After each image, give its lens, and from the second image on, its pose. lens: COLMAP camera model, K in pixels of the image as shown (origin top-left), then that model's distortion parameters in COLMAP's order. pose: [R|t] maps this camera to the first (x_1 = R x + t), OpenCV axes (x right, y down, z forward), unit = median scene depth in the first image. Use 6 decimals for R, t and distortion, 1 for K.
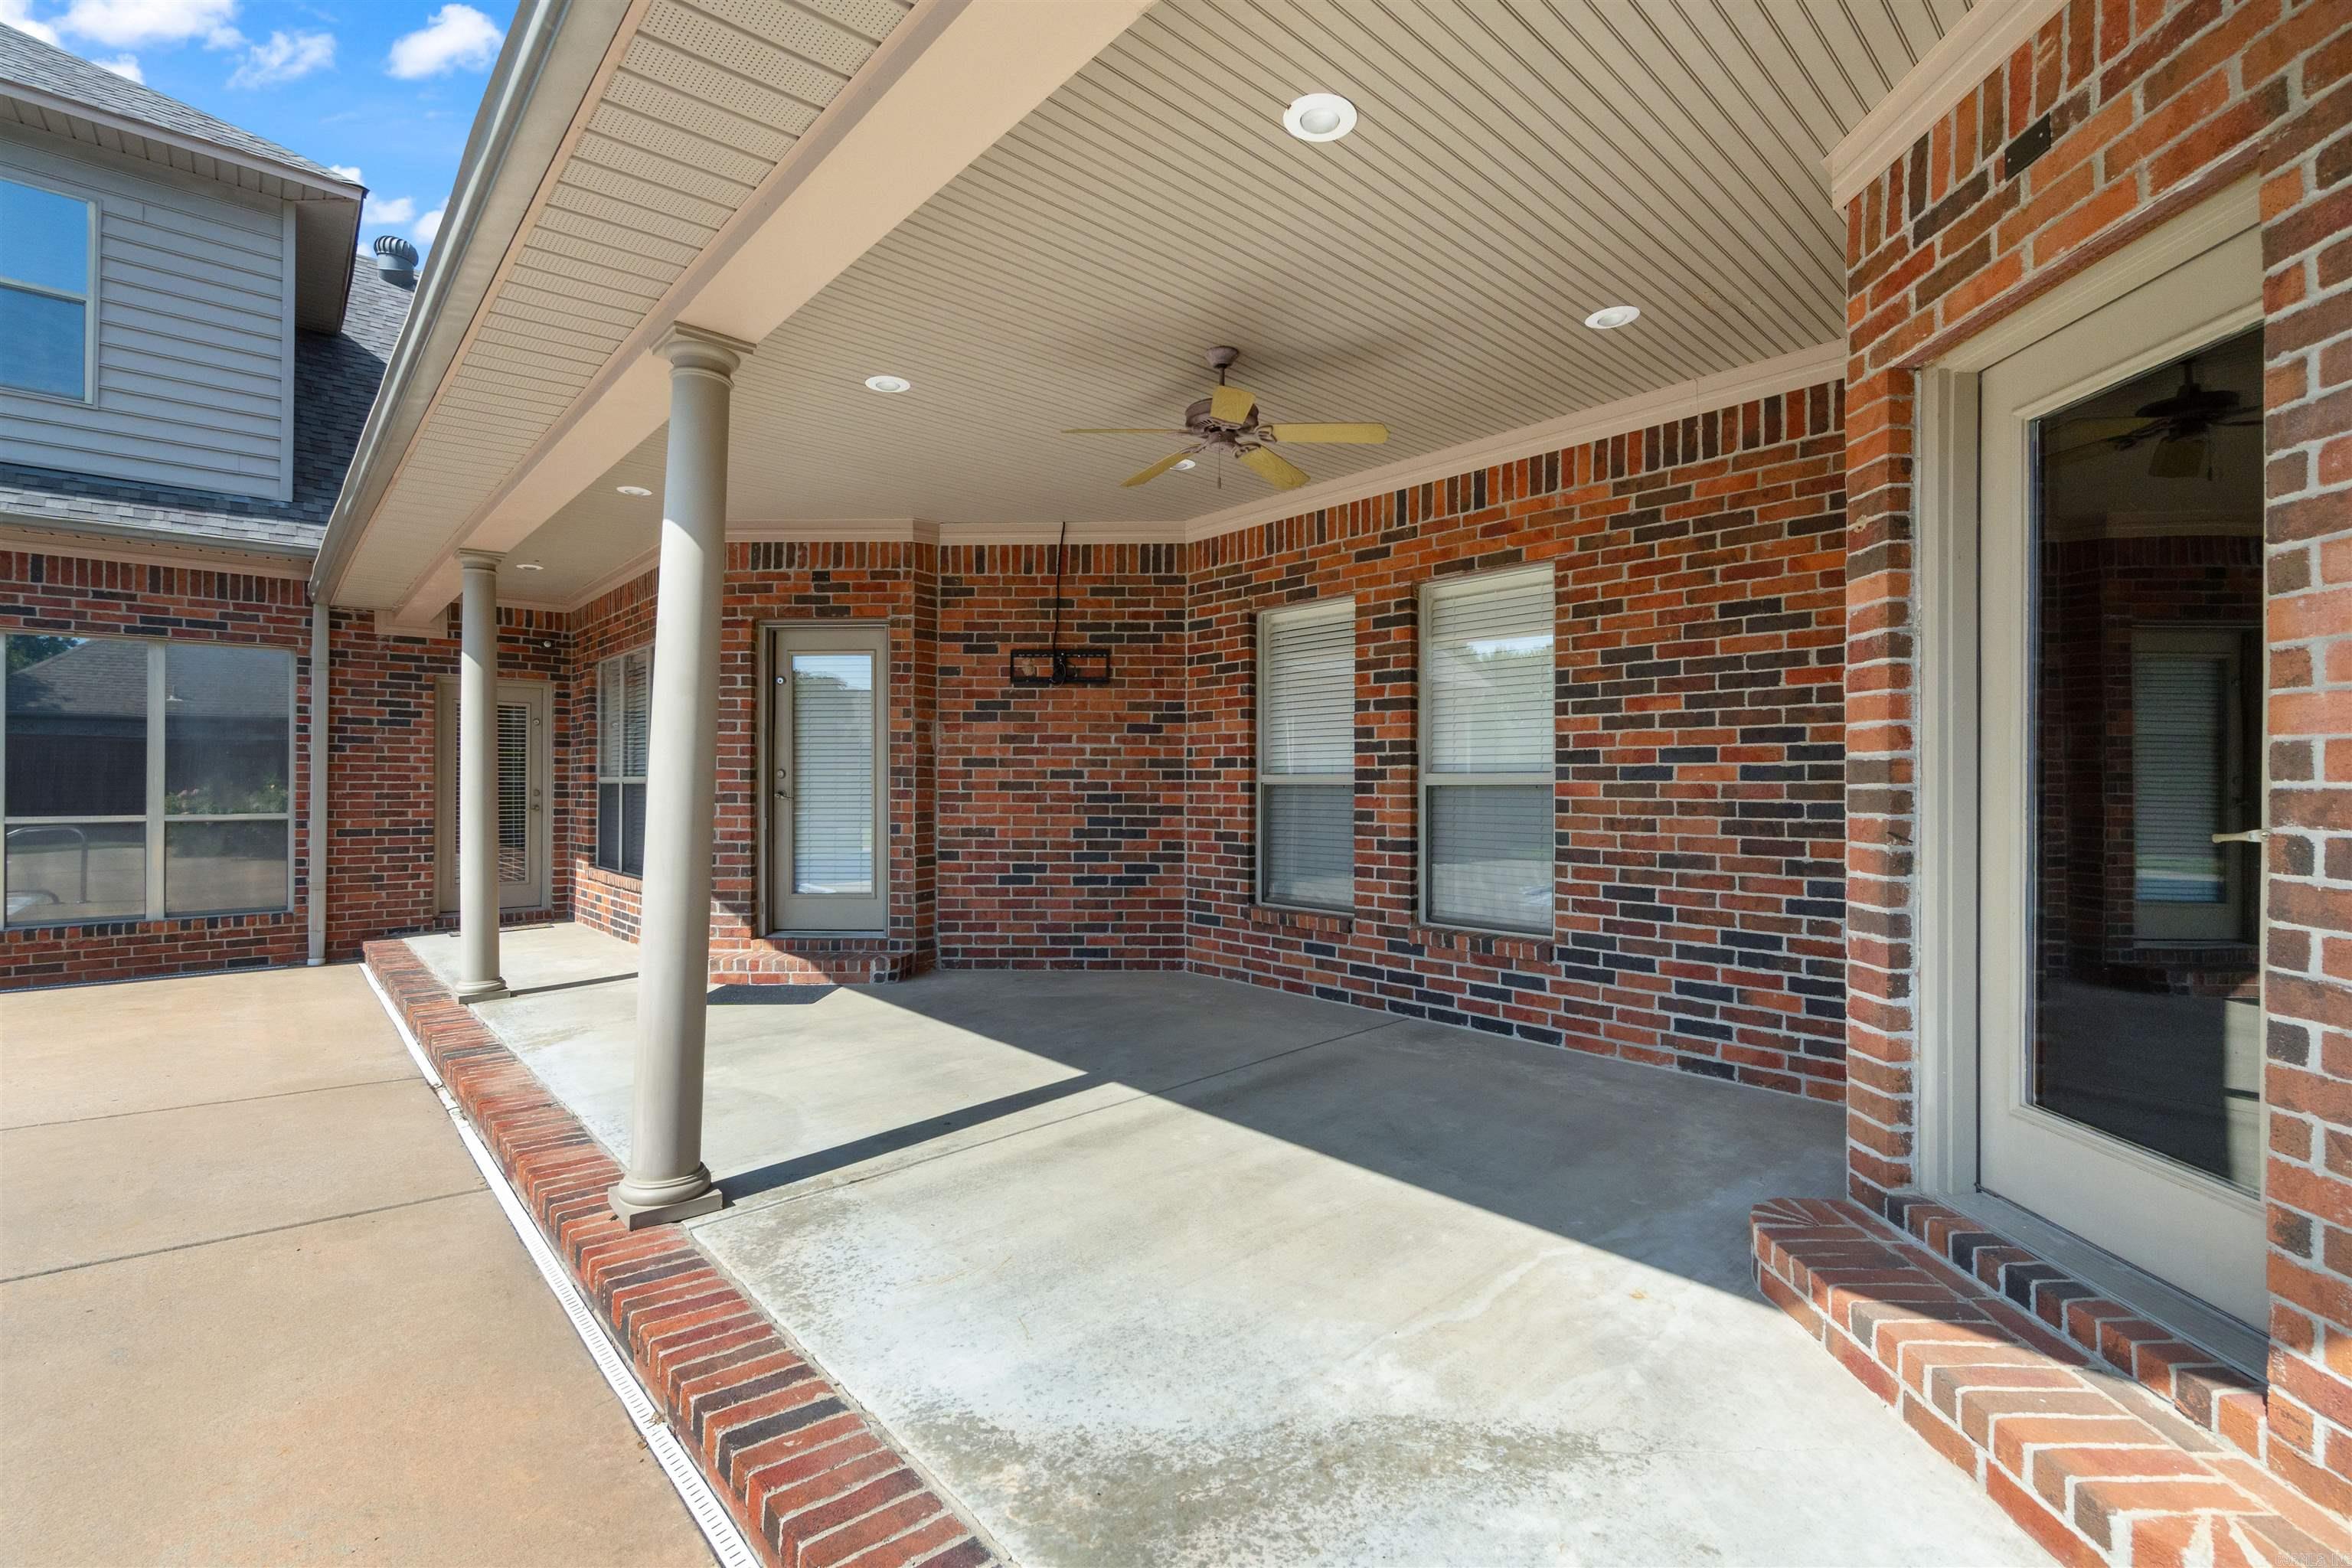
lens RADIAL K [[1022.7, 0, 1171.1], [0, 1022.7, 779.8], [0, 0, 1]] dist [-0.002937, -0.000503]
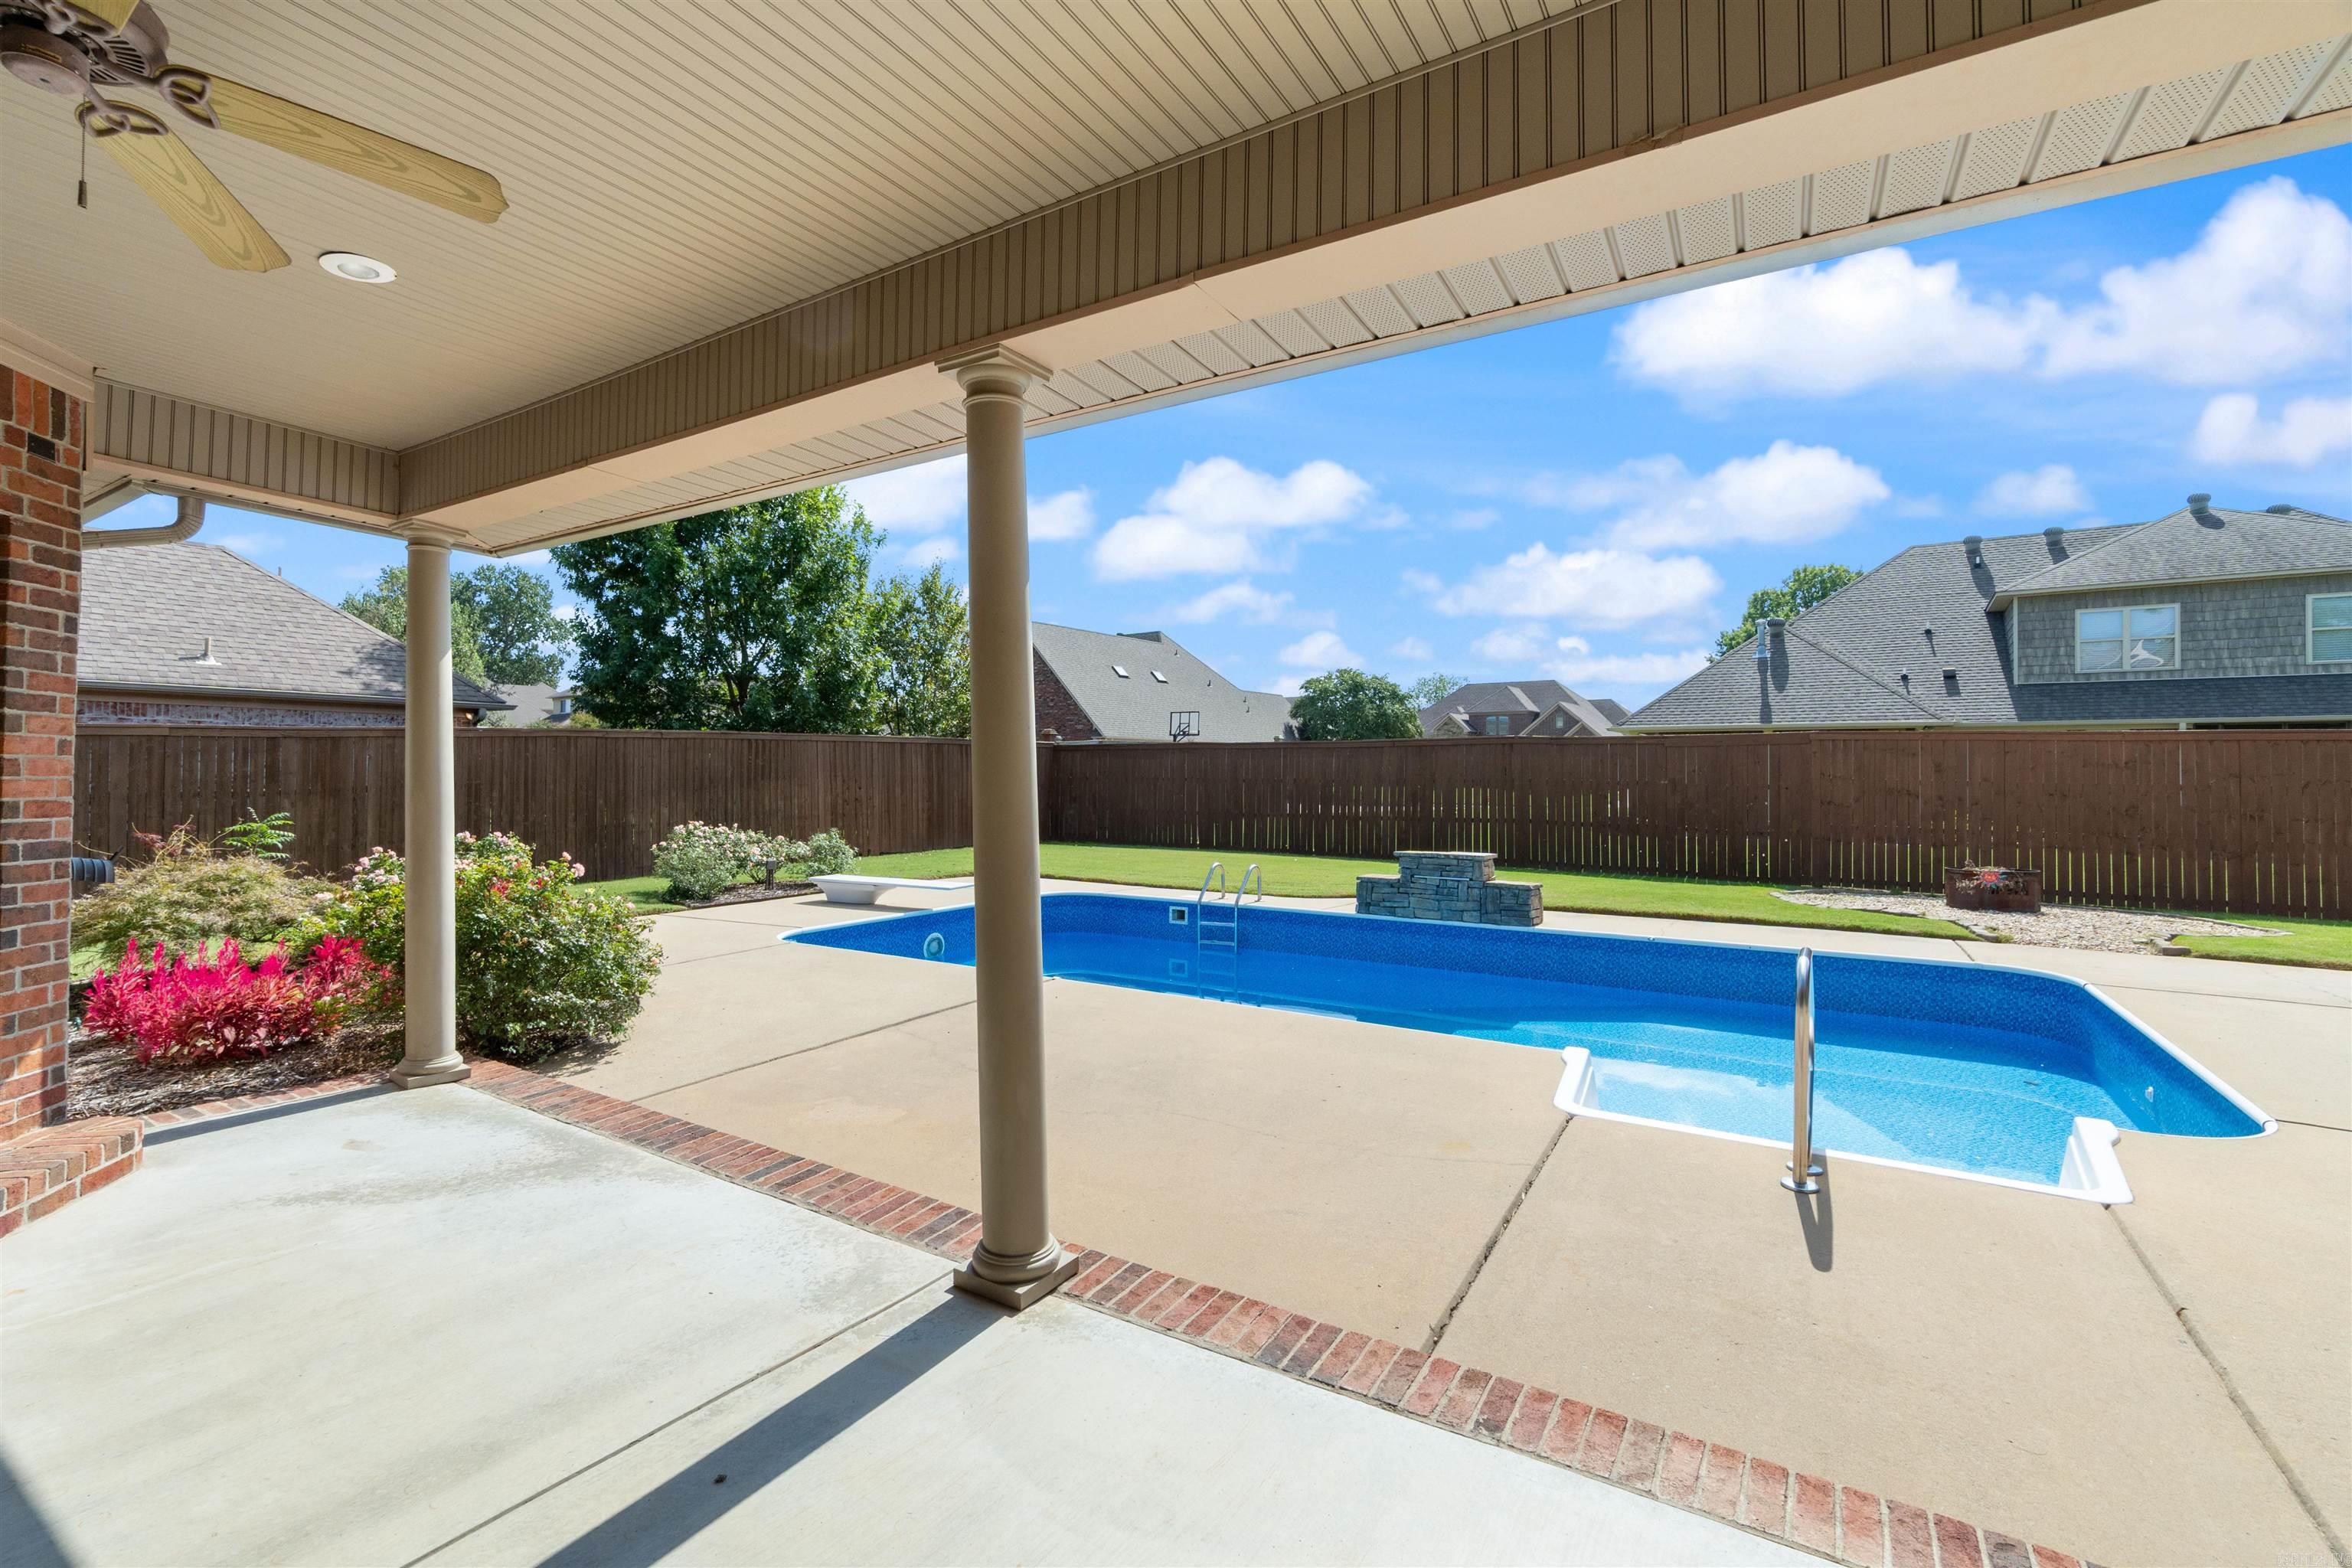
lens RADIAL K [[1022.7, 0, 1166.1], [0, 1022.7, 777.3], [0, 0, 1]] dist [-0.002937, -0.000503]
pose [[-0.963155, -0.012049, -0.268679, -0.454402], [-0.009442, 0.999895, -0.010993, -0.057369], [0.268783, -0.008051, -0.963167, 2.439839]]
